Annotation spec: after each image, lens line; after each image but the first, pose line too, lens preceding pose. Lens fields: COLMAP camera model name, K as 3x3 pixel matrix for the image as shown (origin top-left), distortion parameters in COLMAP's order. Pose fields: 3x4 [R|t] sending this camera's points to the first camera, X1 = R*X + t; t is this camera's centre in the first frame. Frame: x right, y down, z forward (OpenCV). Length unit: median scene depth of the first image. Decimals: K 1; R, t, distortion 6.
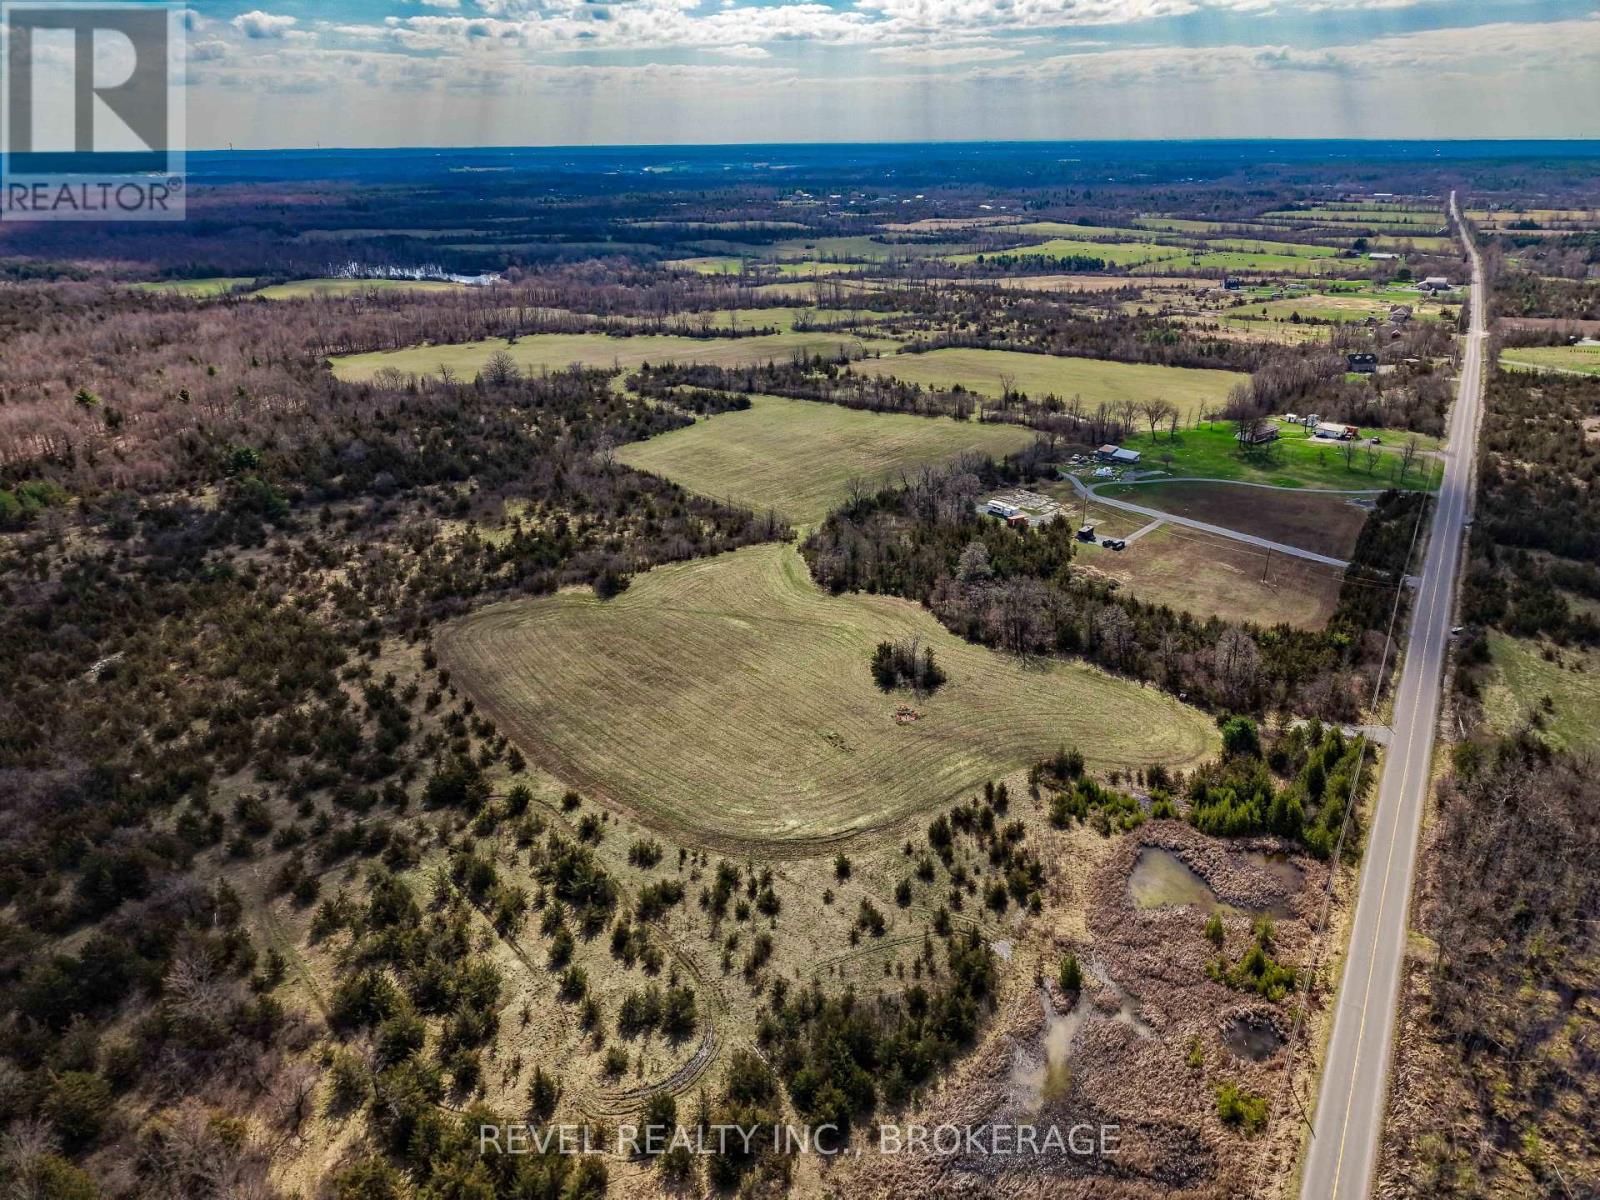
lens RADIAL K [[1074.7, 0, 801.4], [0, 1074.7, 606.2], [0, 0, 1]] dist [0.022699, -0.023328]
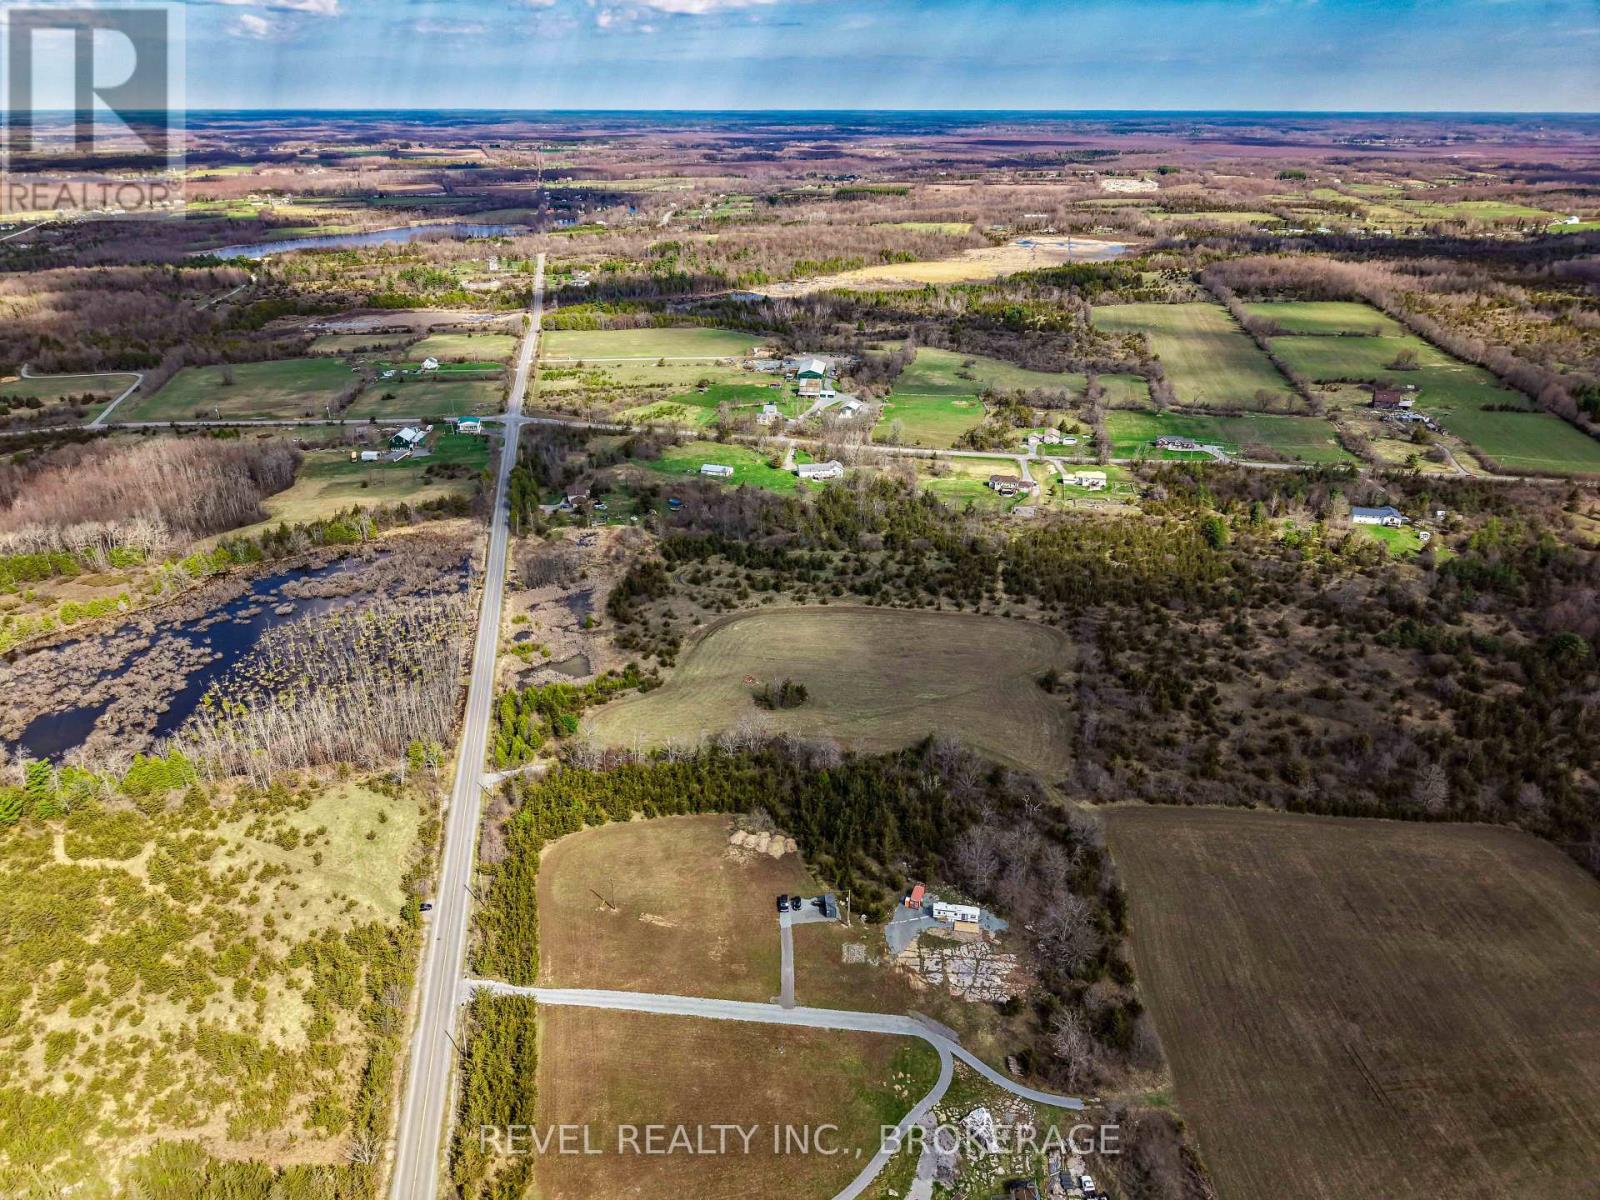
lens RADIAL K [[1074.7, 0, 805.9], [0, 1074.7, 601.3], [0, 0, 1]] dist [0.022699, -0.023328]
pose [[-0.732124, 0.295436, -0.613769, 0.754674], [-0.263912, 0.707648, 0.655427, -0.811485], [0.627970, 0.641835, -0.440117, 1.268216]]
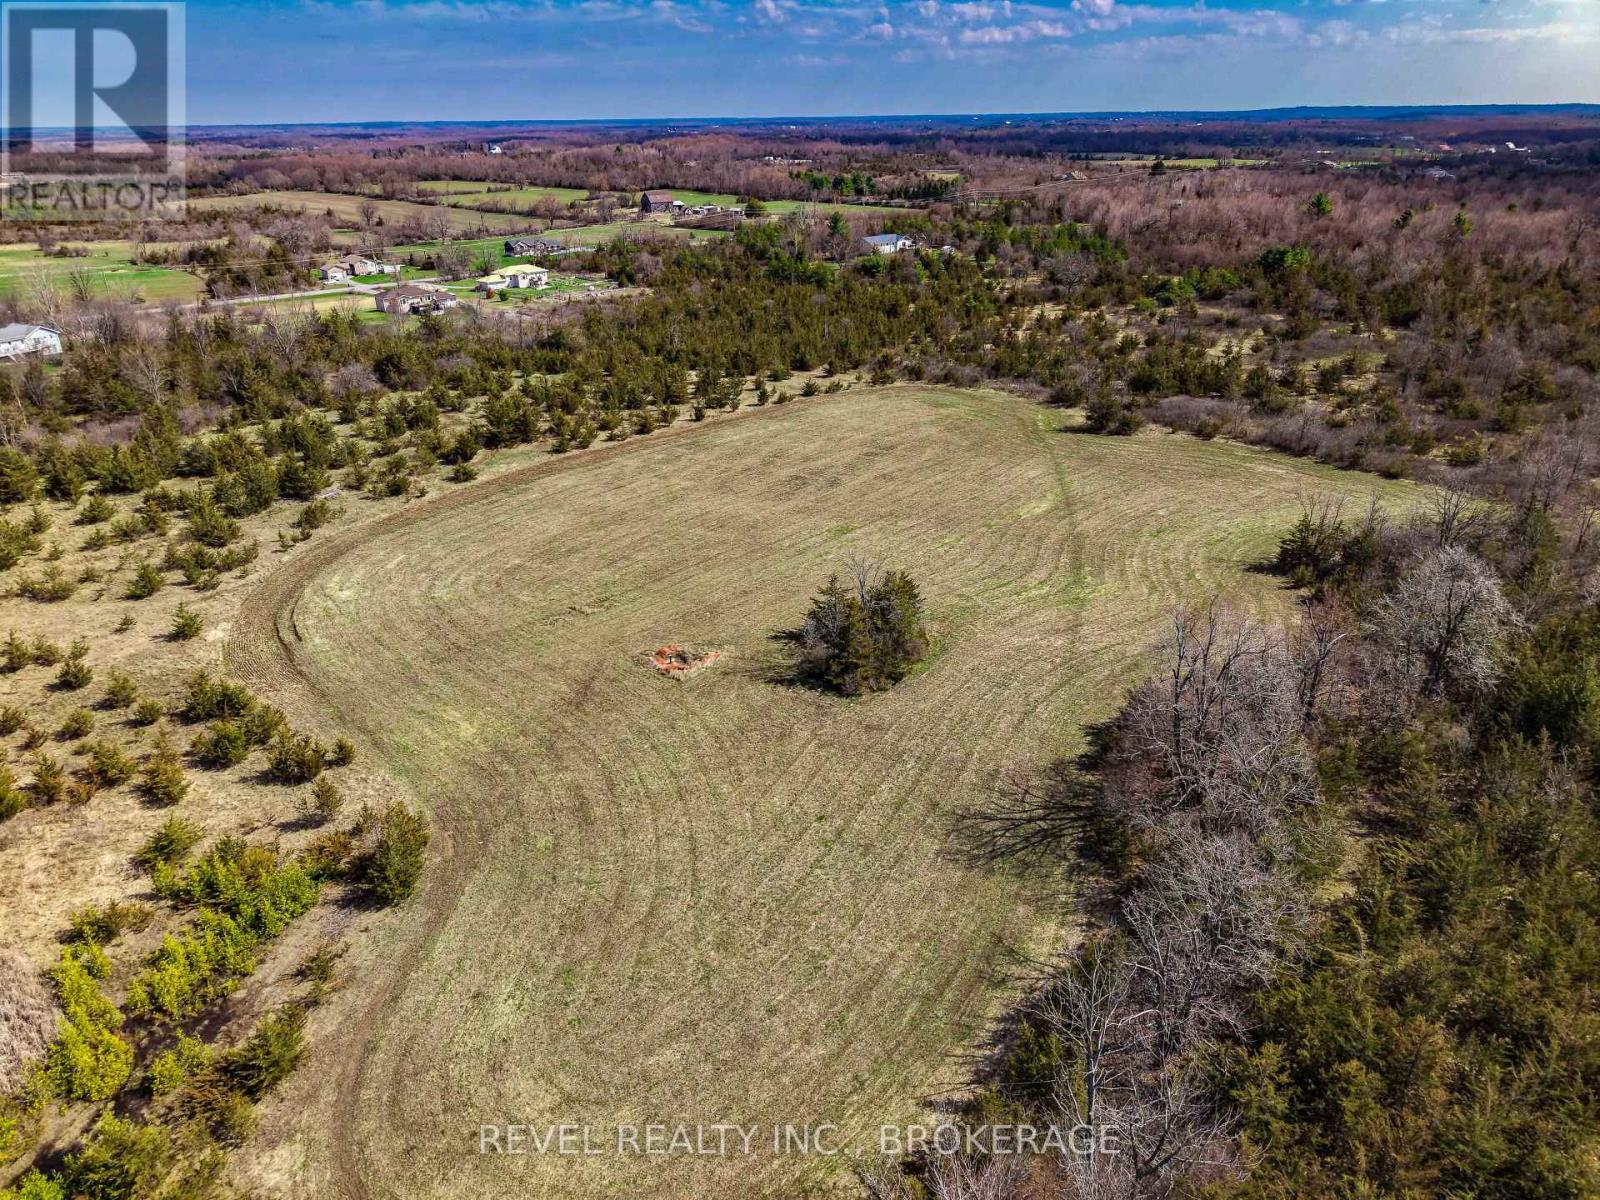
lens RADIAL K [[1074.7, 0, 799.2], [0, 1074.7, 601.8], [0, 0, 1]] dist [0.022699, -0.023328]
pose [[0.122944, 0.413089, -0.902354, 0.379561], [-0.382458, 0.858741, 0.341015, -0.071427], [0.915757, 0.303186, 0.263566, 0.686631]]
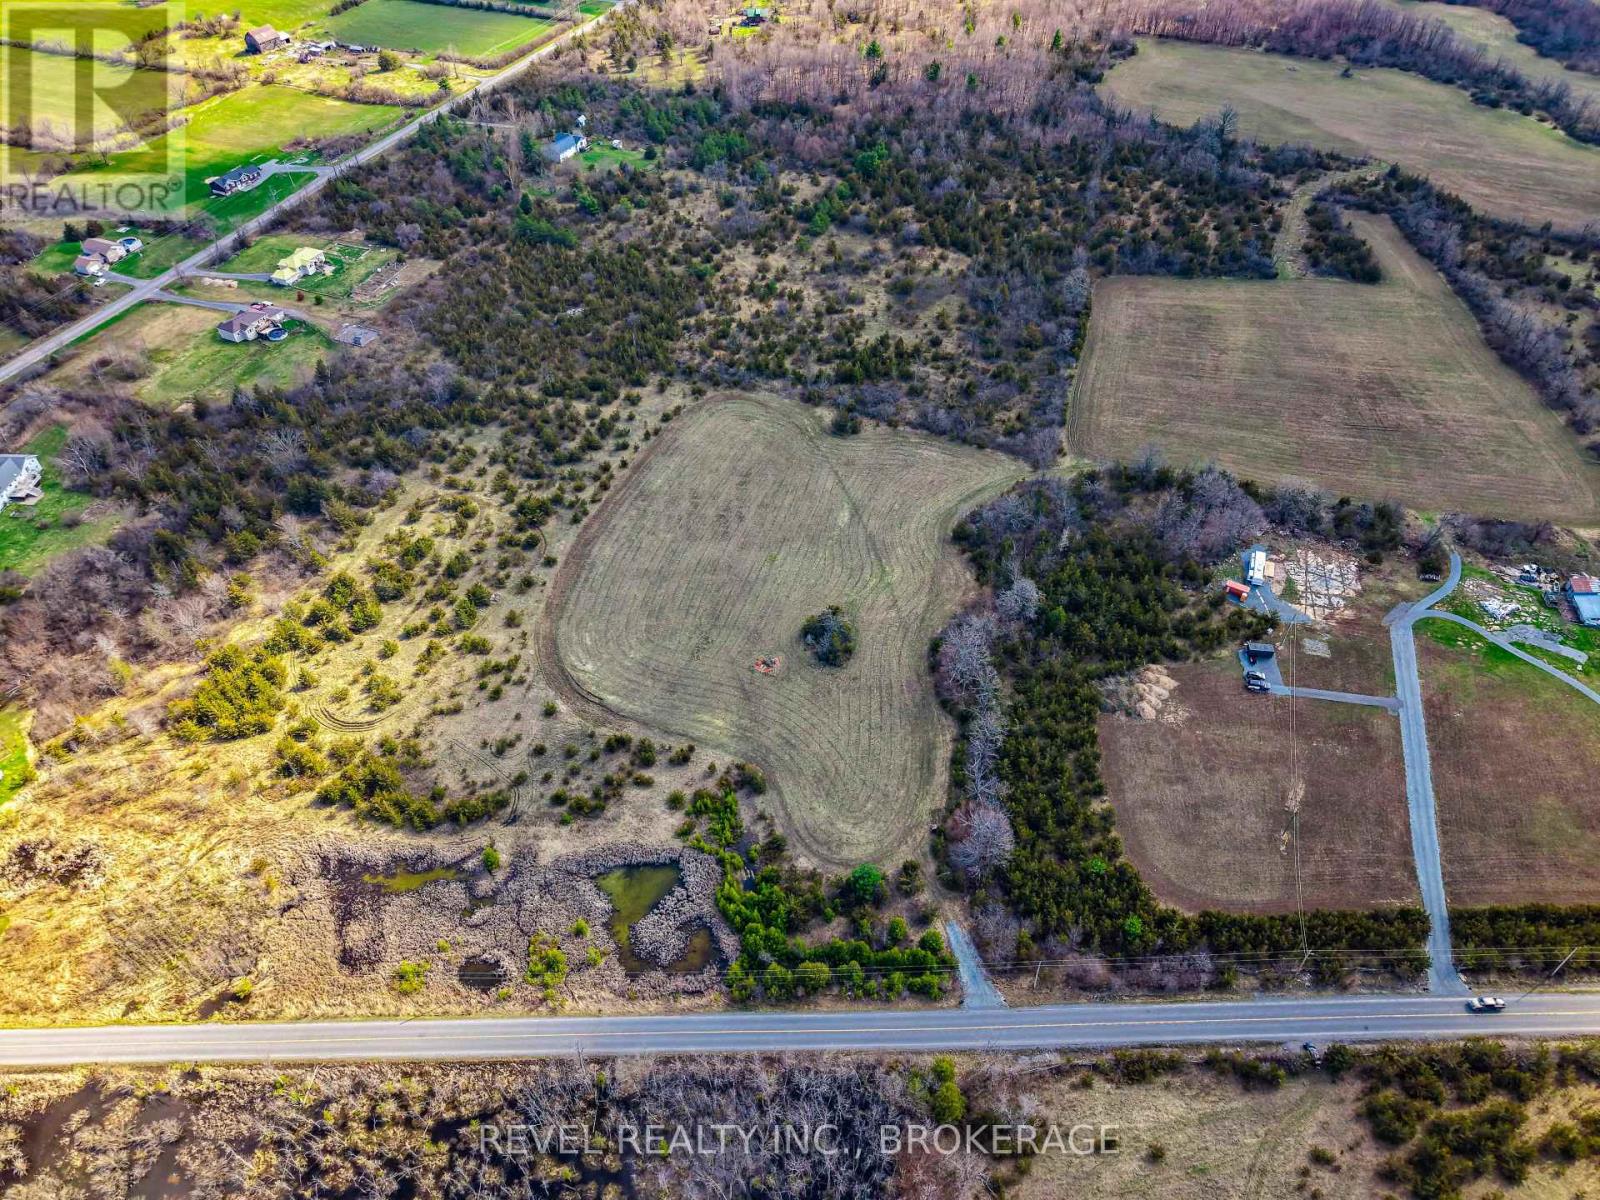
lens RADIAL K [[1074.7, 0, 801.1], [0, 1074.7, 598.2], [0, 0, 1]] dist [0.022699, -0.023328]
pose [[0.528554, 0.597228, -0.603282, 0.583910], [-0.340537, 0.800146, 0.493762, -0.410829], [0.777602, -0.055540, 0.626299, 0.223308]]
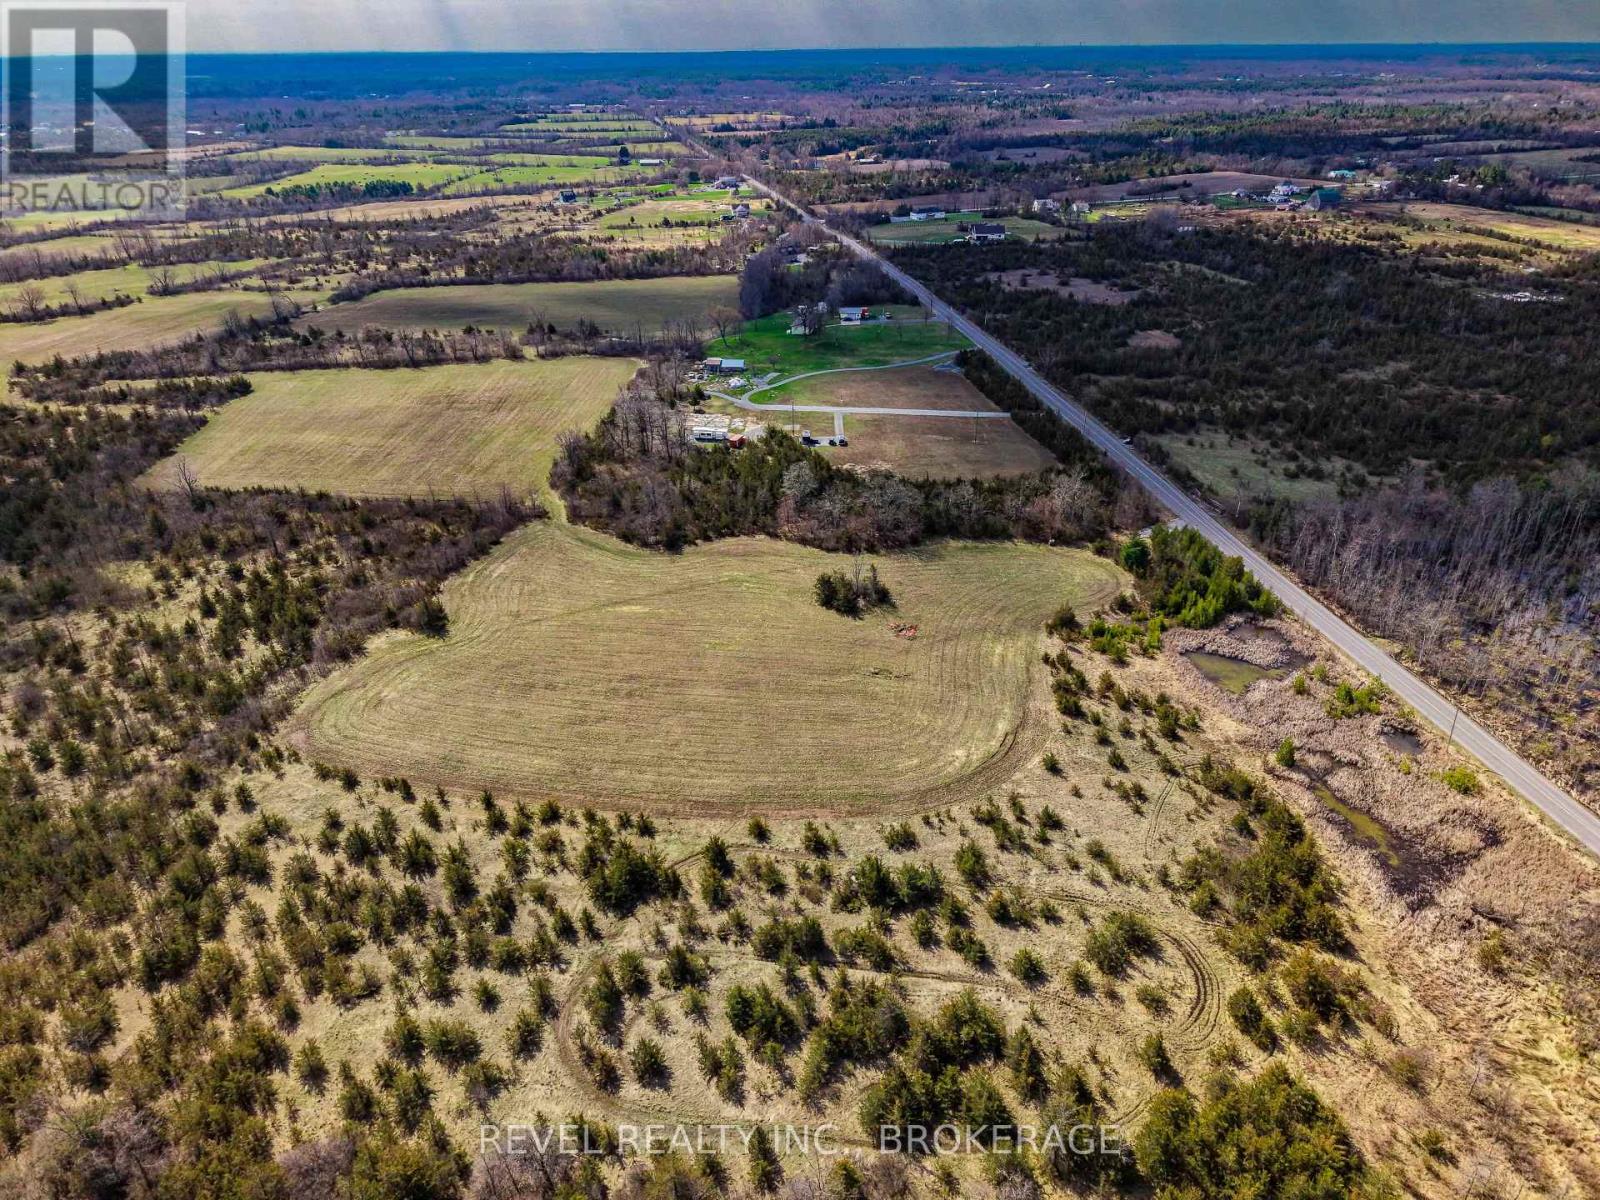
lens RADIAL K [[1074.7, 0, 808.1], [0, 1074.7, 594.9], [0, 0, 1]] dist [0.022699, -0.023328]
pose [[0.752377, -0.297535, 0.587709, -0.419100], [0.263364, 0.953640, 0.145636, -0.077263], [-0.603794, 0.045208, 0.795857, 0.179885]]
